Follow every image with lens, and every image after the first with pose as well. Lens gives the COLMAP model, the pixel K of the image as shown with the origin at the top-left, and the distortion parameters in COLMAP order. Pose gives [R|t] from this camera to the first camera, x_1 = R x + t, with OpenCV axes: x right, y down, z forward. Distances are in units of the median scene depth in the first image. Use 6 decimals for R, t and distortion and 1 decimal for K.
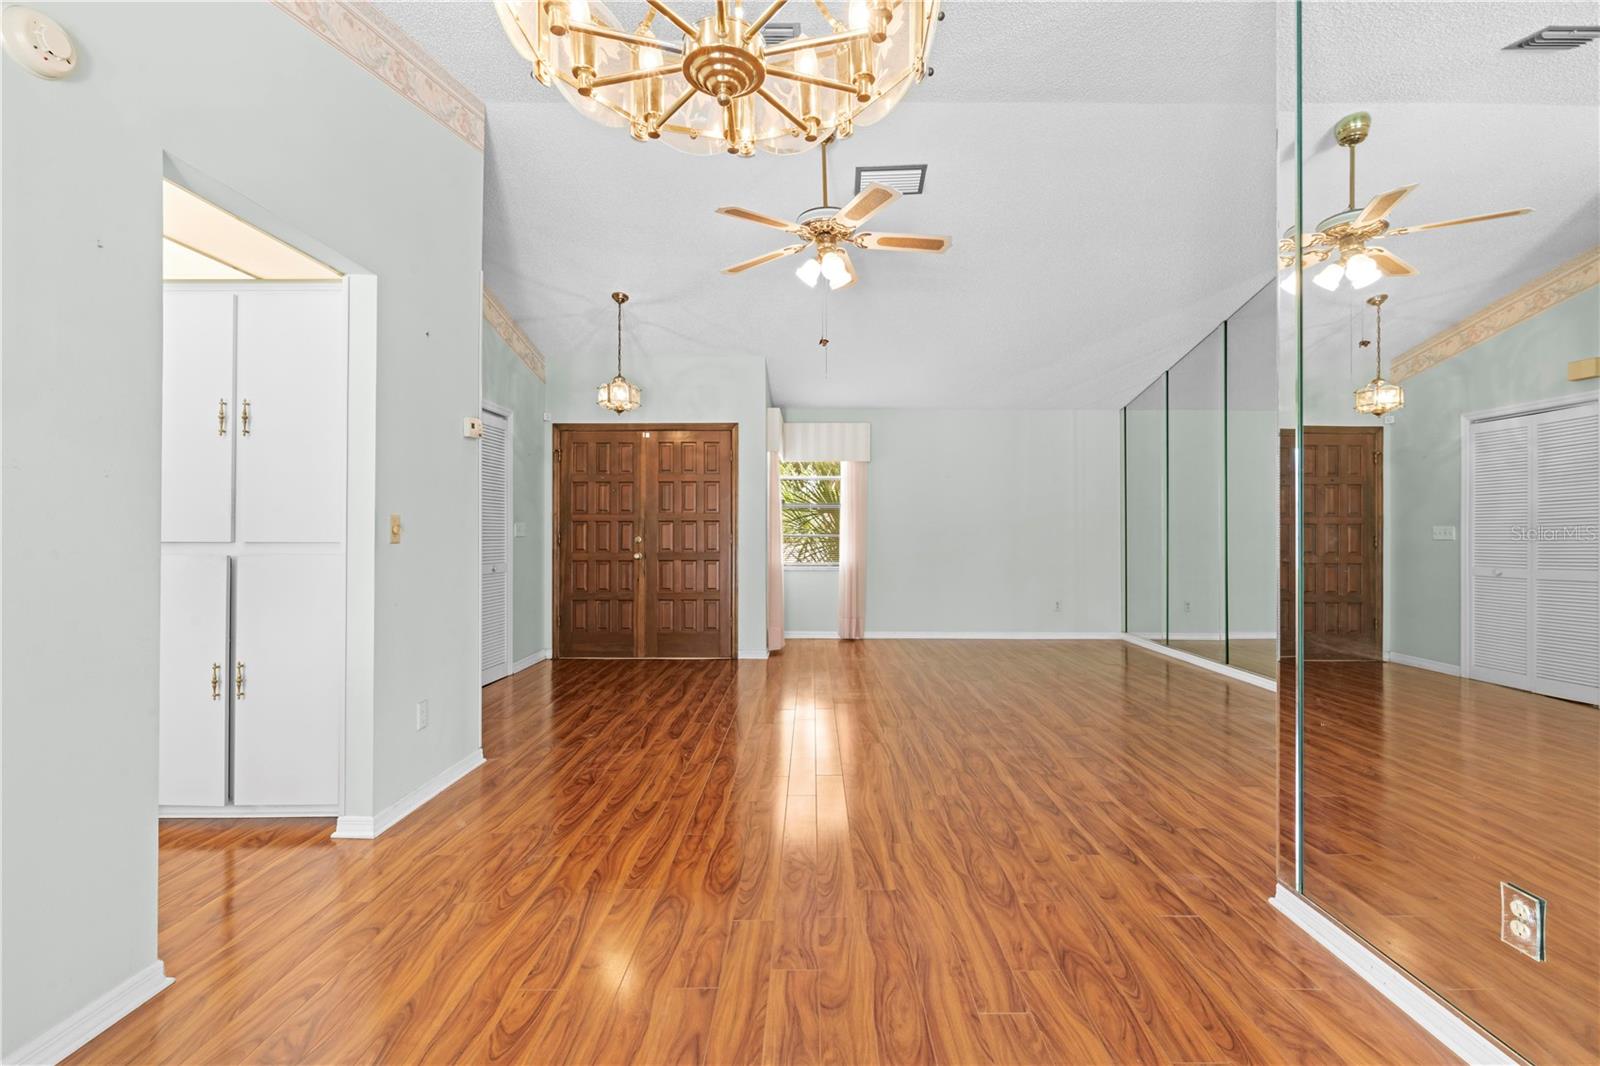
lens RADIAL K [[702.0, 0, 811.6], [0, 702.0, 526.3], [0, 0, 1]] dist [0.000676, -0.000220]
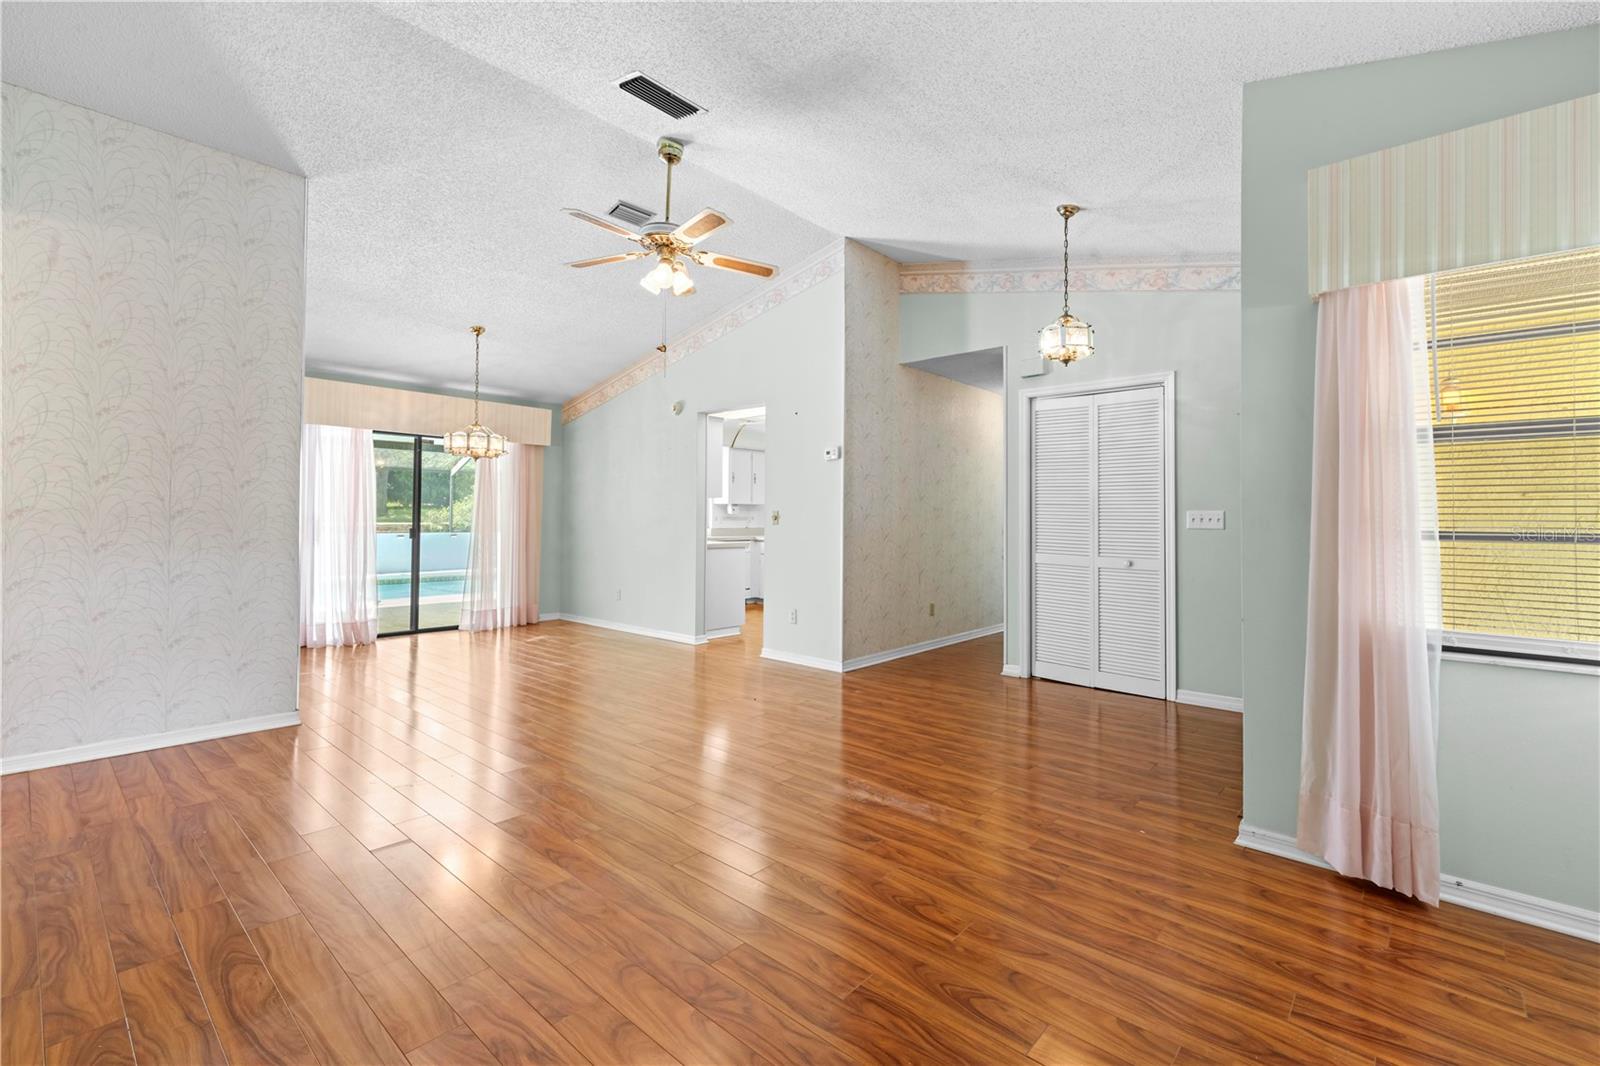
lens RADIAL K [[702.0, 0, 813.7], [0, 702.0, 507.7], [0, 0, 1]] dist [0.000676, -0.000220]
pose [[-0.658384, -0.018630, -0.752452, 0.397606], [-0.002535, 0.999743, -0.022535, 0.009435], [0.752678, -0.012930, -0.658262, 1.095823]]
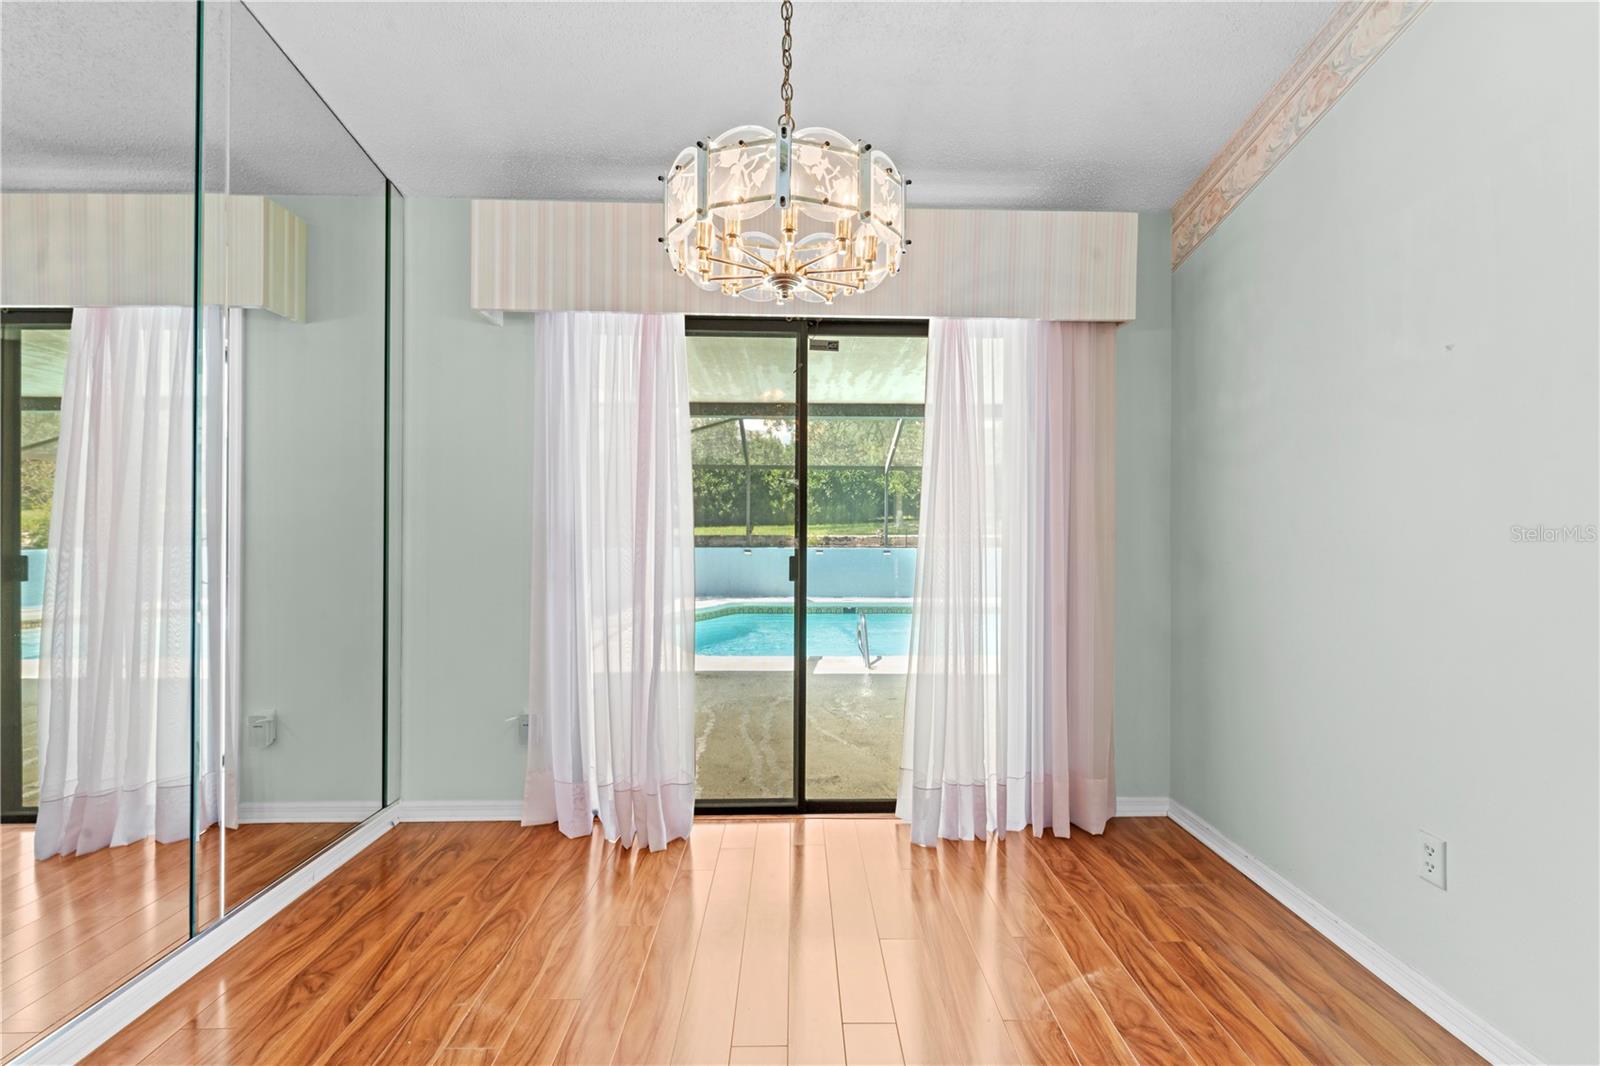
lens RADIAL K [[702.0, 0, 814.4], [0, 702.0, 531.0], [0, 0, 1]] dist [0.000676, -0.000220]
pose [[-0.999471, -0.004037, -0.032263, -0.017615], [-0.004036, 0.999992, -0.000078, 0.001609], [0.032263, 0.000052, -0.999479, 0.351282]]
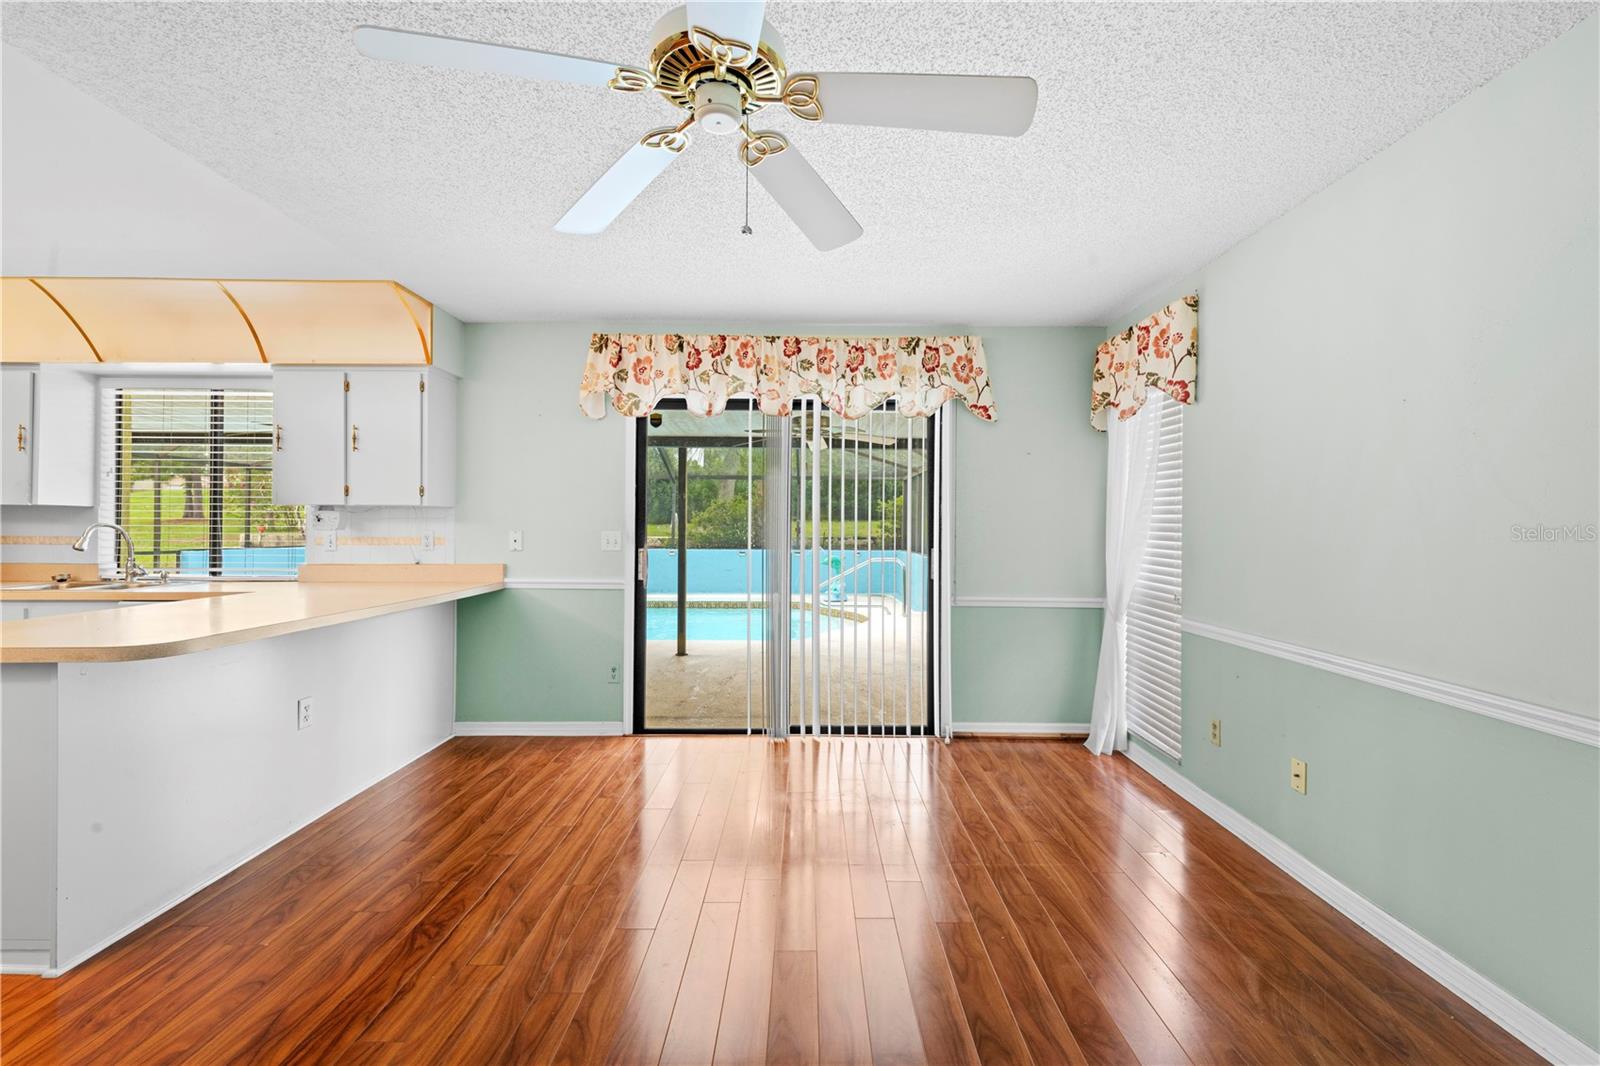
lens RADIAL K [[702.0, 0, 810.1], [0, 702.0, 522.7], [0, 0, 1]] dist [0.000676, -0.000220]
pose [[-0.999959, -0.008719, -0.002307, -1.085305], [-0.008699, 0.999927, -0.008328, -0.015739], [0.002379, -0.008308, -0.999963, 0.568496]]
